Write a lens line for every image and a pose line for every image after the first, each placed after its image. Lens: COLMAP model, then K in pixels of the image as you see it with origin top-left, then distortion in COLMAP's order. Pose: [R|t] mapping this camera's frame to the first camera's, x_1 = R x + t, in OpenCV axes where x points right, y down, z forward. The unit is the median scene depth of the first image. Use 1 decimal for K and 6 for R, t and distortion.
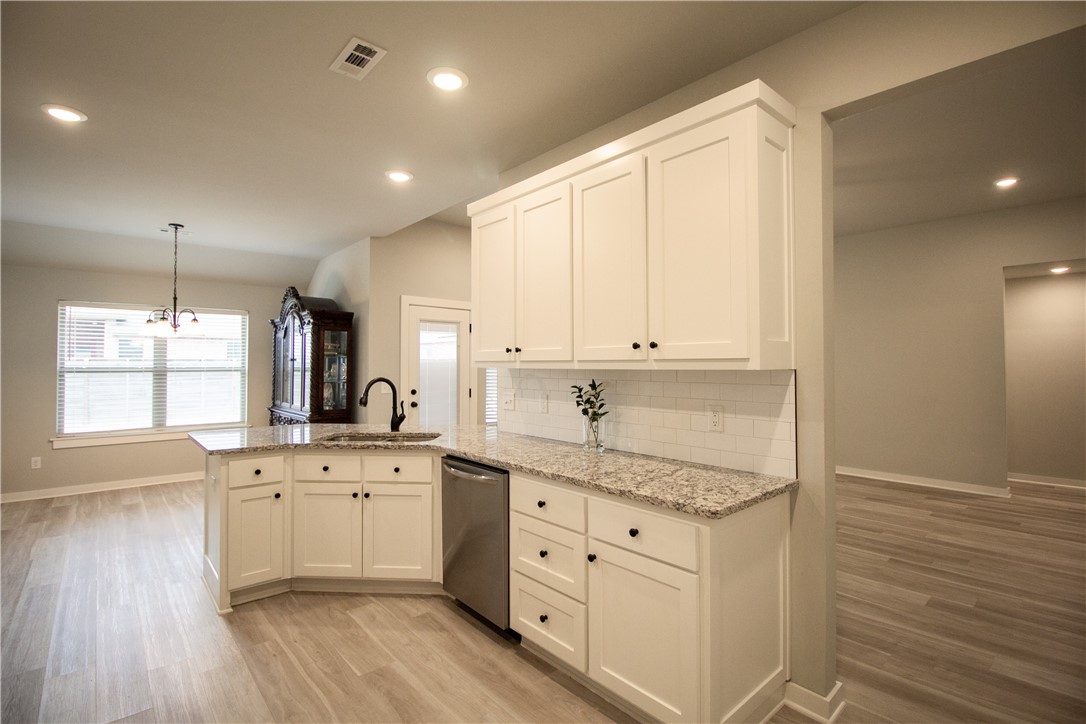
lens RADIAL K [[505.7, 0, 546.7], [0, 505.7, 353.3], [0, 0, 1]] dist [0.000127, -0.011666]
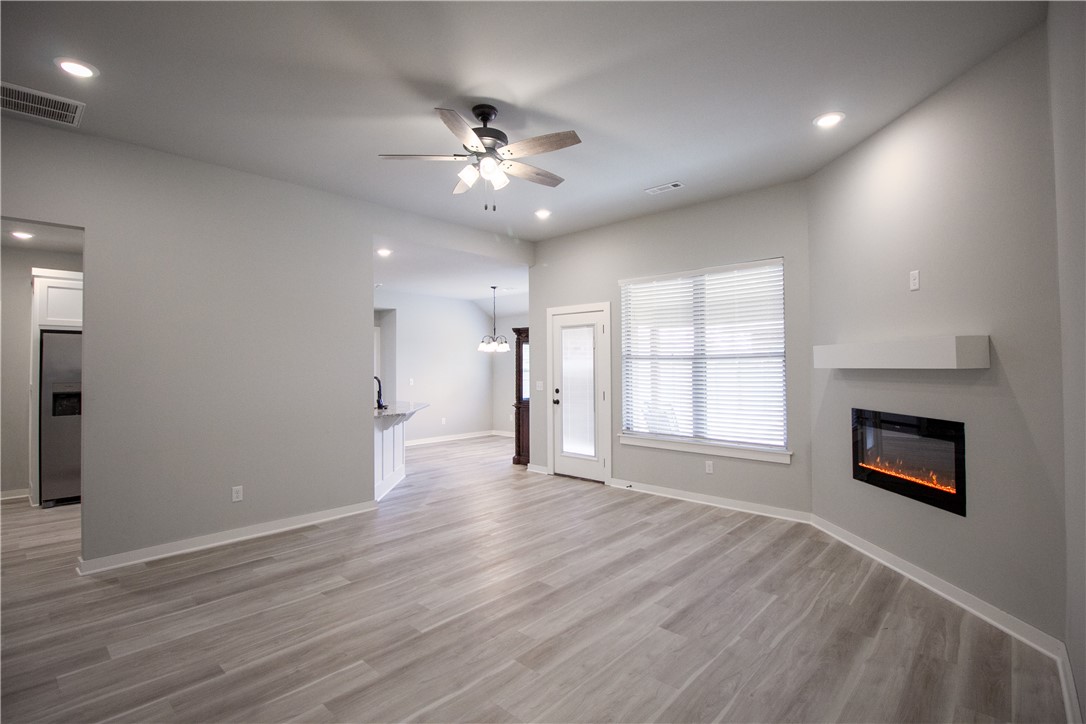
lens RADIAL K [[505.7, 0, 549.7], [0, 505.7, 354.3], [0, 0, 1]] dist [0.000127, -0.011666]
pose [[0.107328, -0.026525, -0.993870, 0.933913], [0.030390, 0.999264, -0.023387, 0.021349], [0.993759, -0.027694, 0.108055, 0.921830]]
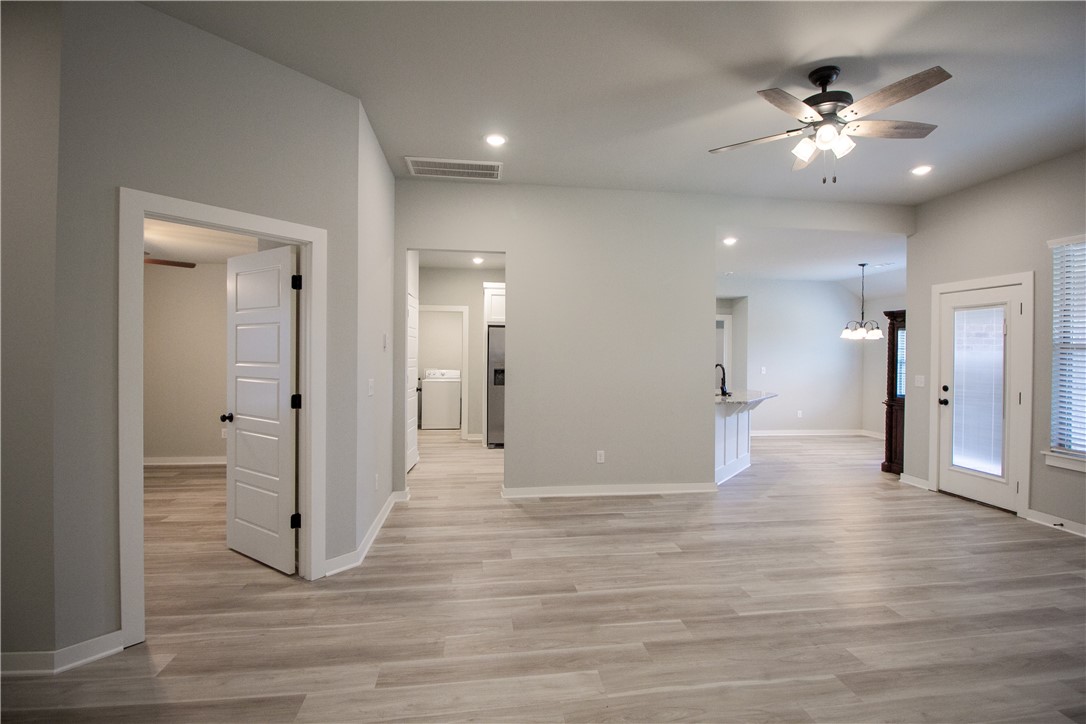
lens RADIAL K [[505.7, 0, 551.4], [0, 505.7, 355.0], [0, 0, 1]] dist [0.000127, -0.011666]
pose [[-0.548285, -0.004928, -0.836277, 0.949129], [0.008245, 0.999902, -0.011298, 0.022053], [0.836251, -0.013089, -0.548191, 0.967296]]
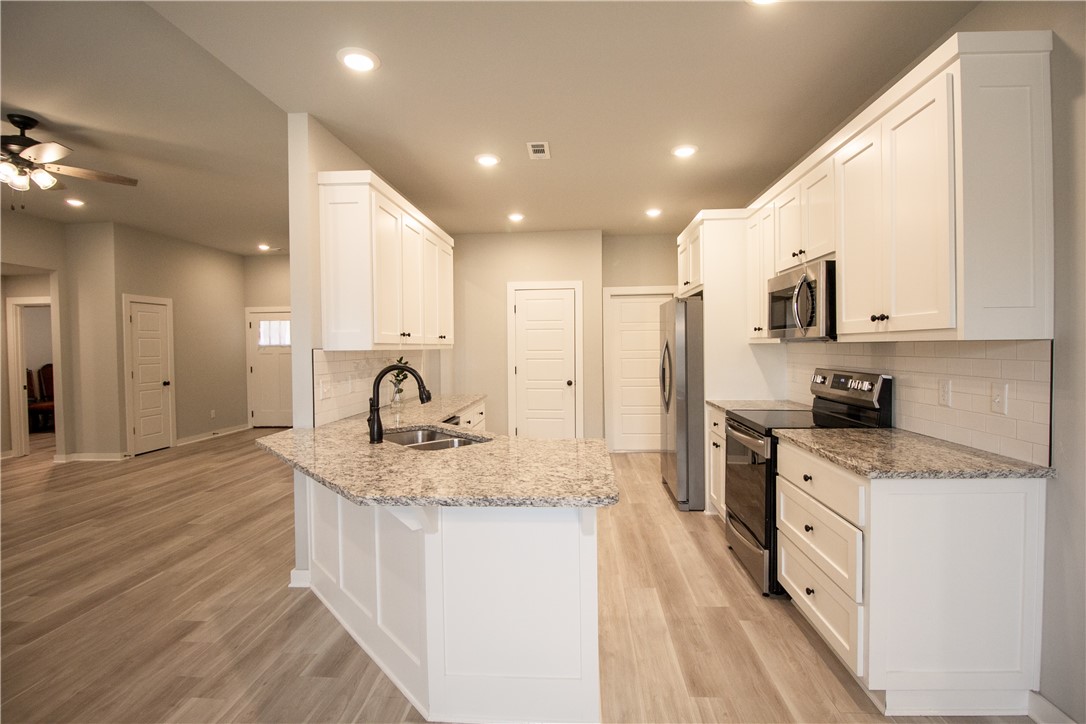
lens RADIAL K [[505.7, 0, 548.5], [0, 505.7, 355.2], [0, 0, 1]] dist [0.000127, -0.011666]
pose [[-0.703977, -0.002861, 0.710217, -0.642653], [-0.002074, 0.999996, 0.001973, 0.021986], [-0.710220, -0.000084, -0.703980, 0.886127]]
